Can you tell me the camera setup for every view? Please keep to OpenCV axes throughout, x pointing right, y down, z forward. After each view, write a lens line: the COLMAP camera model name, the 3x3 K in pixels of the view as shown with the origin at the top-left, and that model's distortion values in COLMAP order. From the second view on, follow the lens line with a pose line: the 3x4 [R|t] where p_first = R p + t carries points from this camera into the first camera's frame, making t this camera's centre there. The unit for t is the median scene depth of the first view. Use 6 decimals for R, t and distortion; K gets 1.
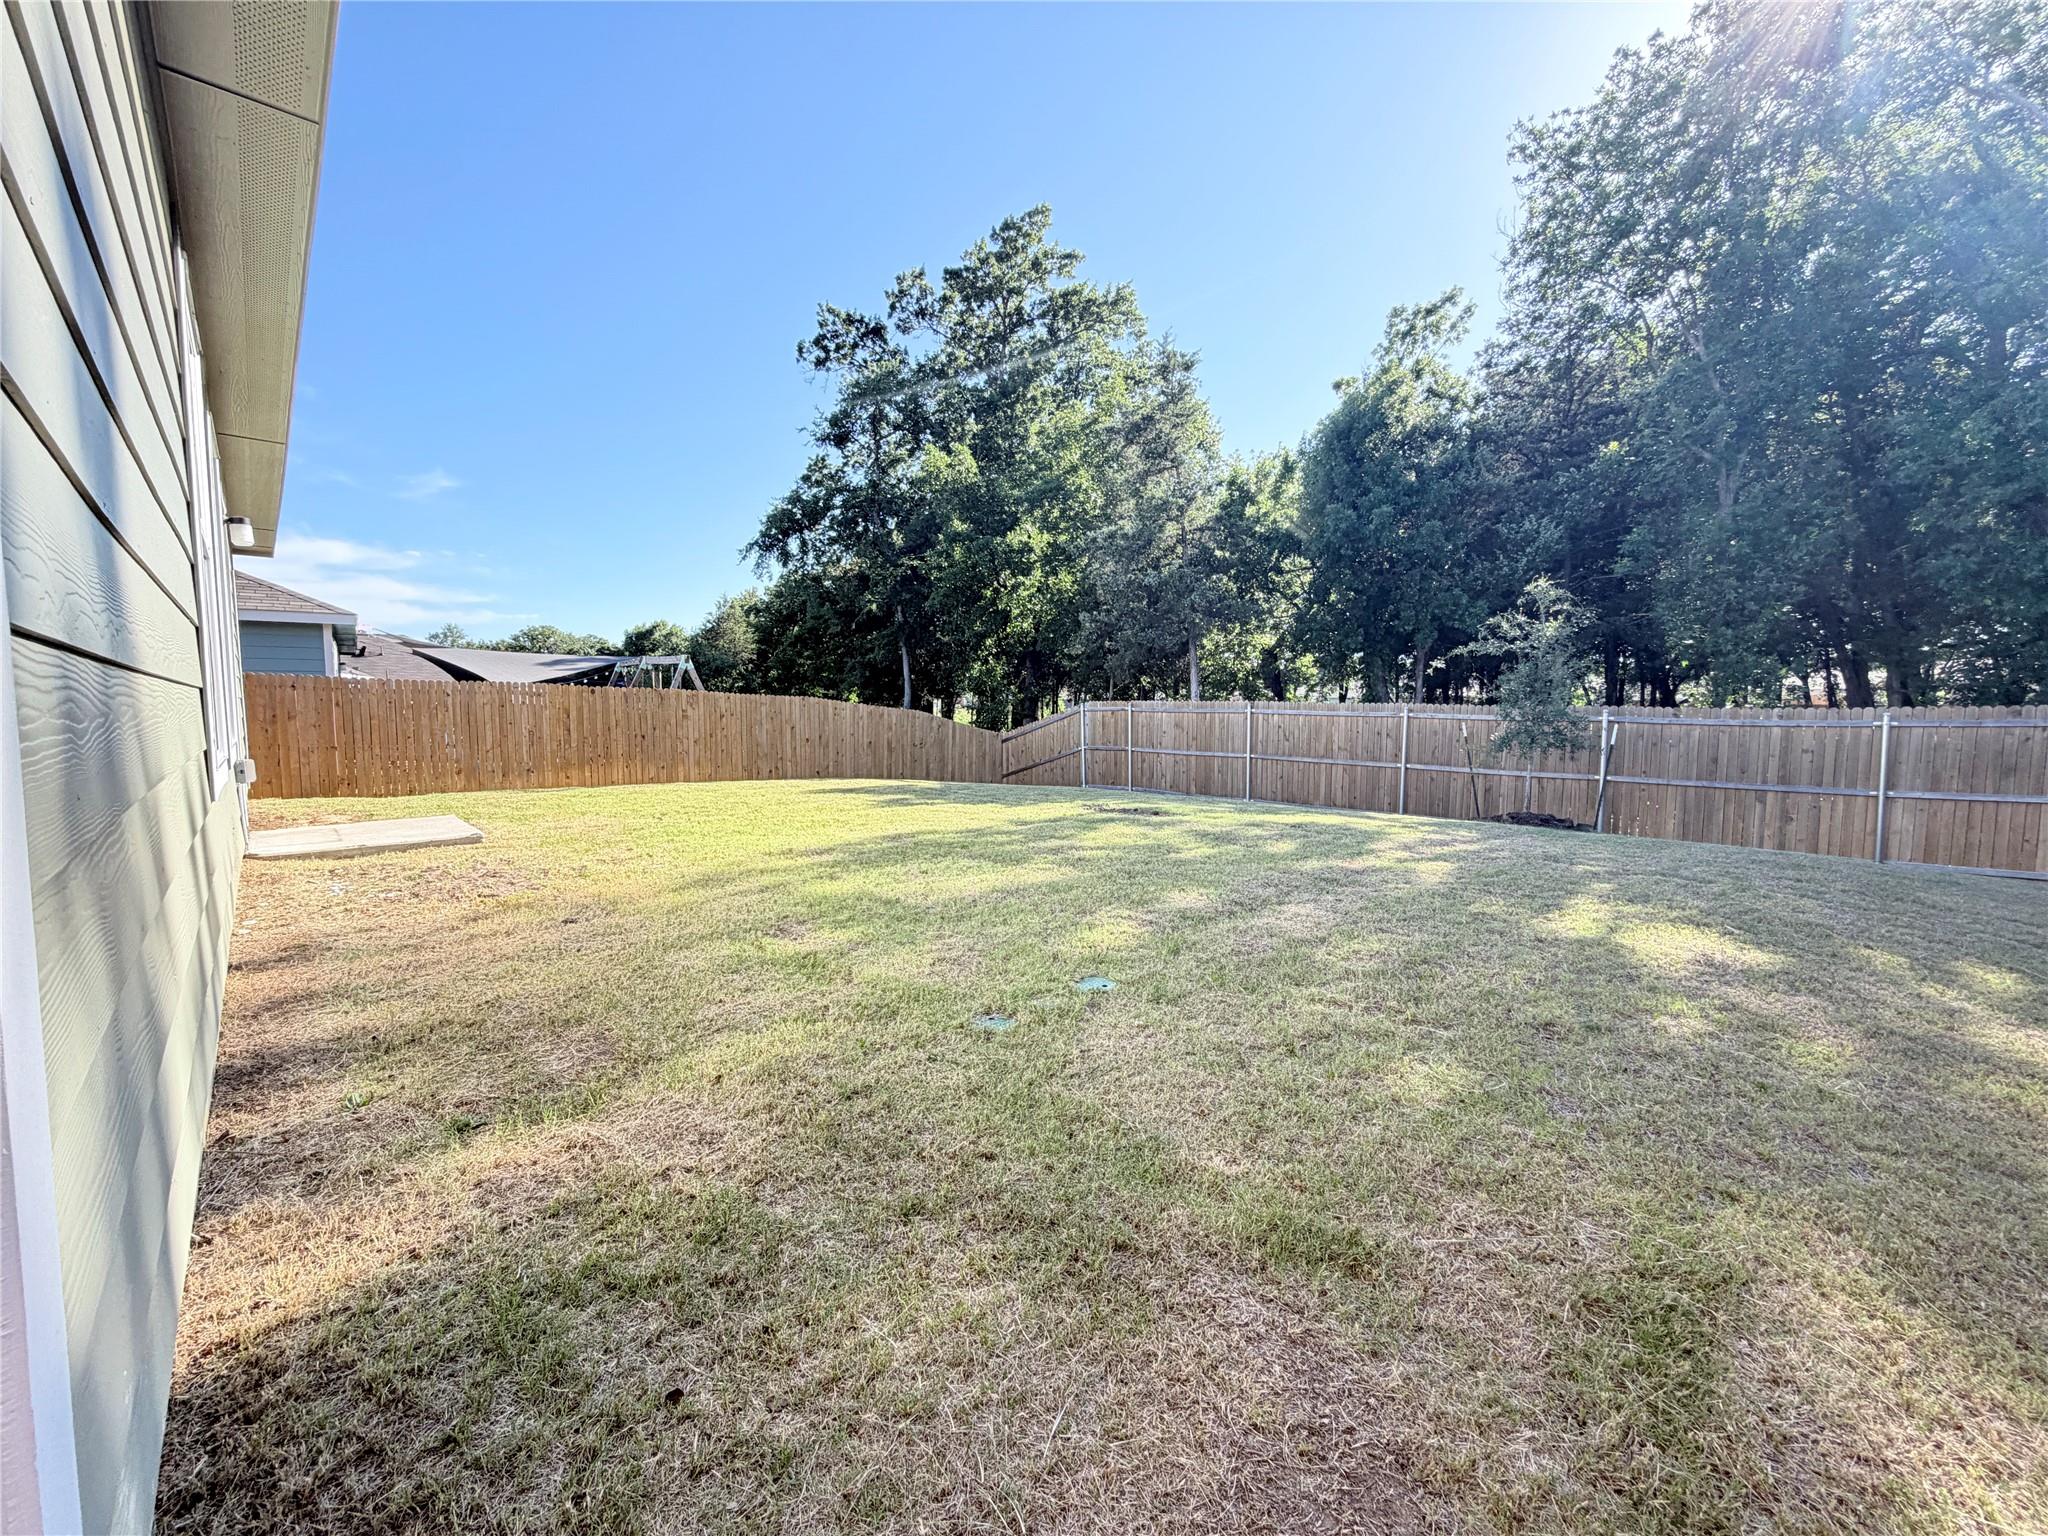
lens RADIAL K [[821.2, 0, 1024.0], [0, 821.2, 768.0], [0, 0, 1]] dist [0.000608, 0.000085]
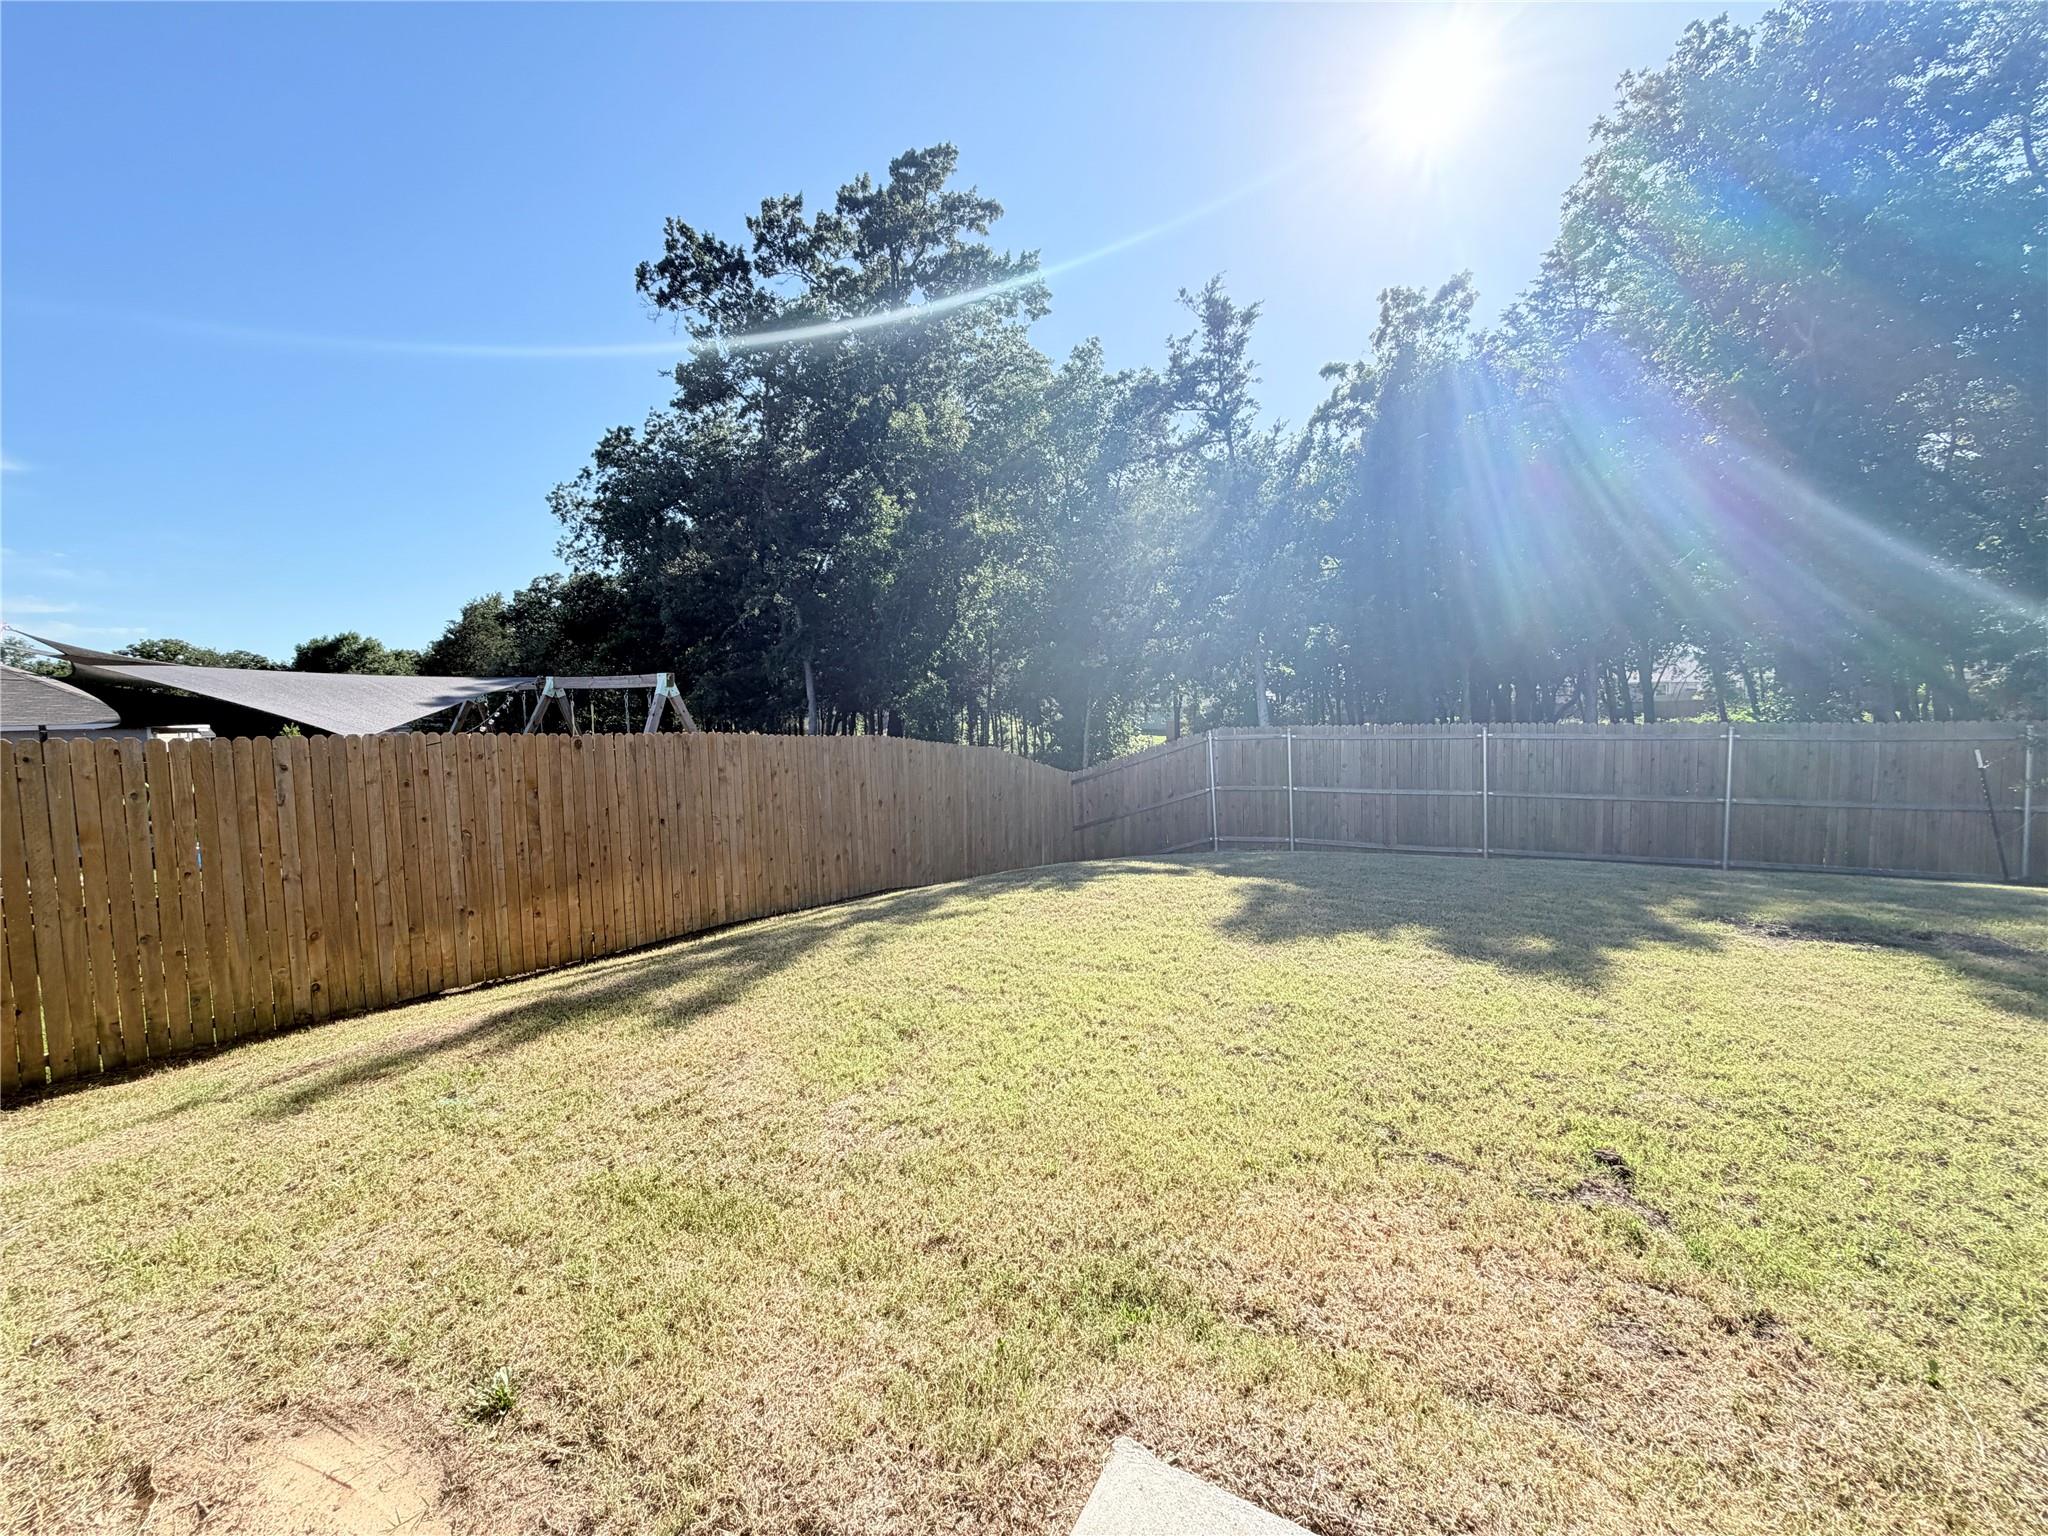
lens RADIAL K [[821.2, 0, 1024.0], [0, 821.2, 768.0], [0, 0, 1]] dist [0.000608, 0.000085]
pose [[0.957890, -0.045361, 0.283529, -0.174062], [0.050299, 0.998683, -0.010157, -0.025281], [-0.282695, 0.023990, 0.958910, 0.181143]]
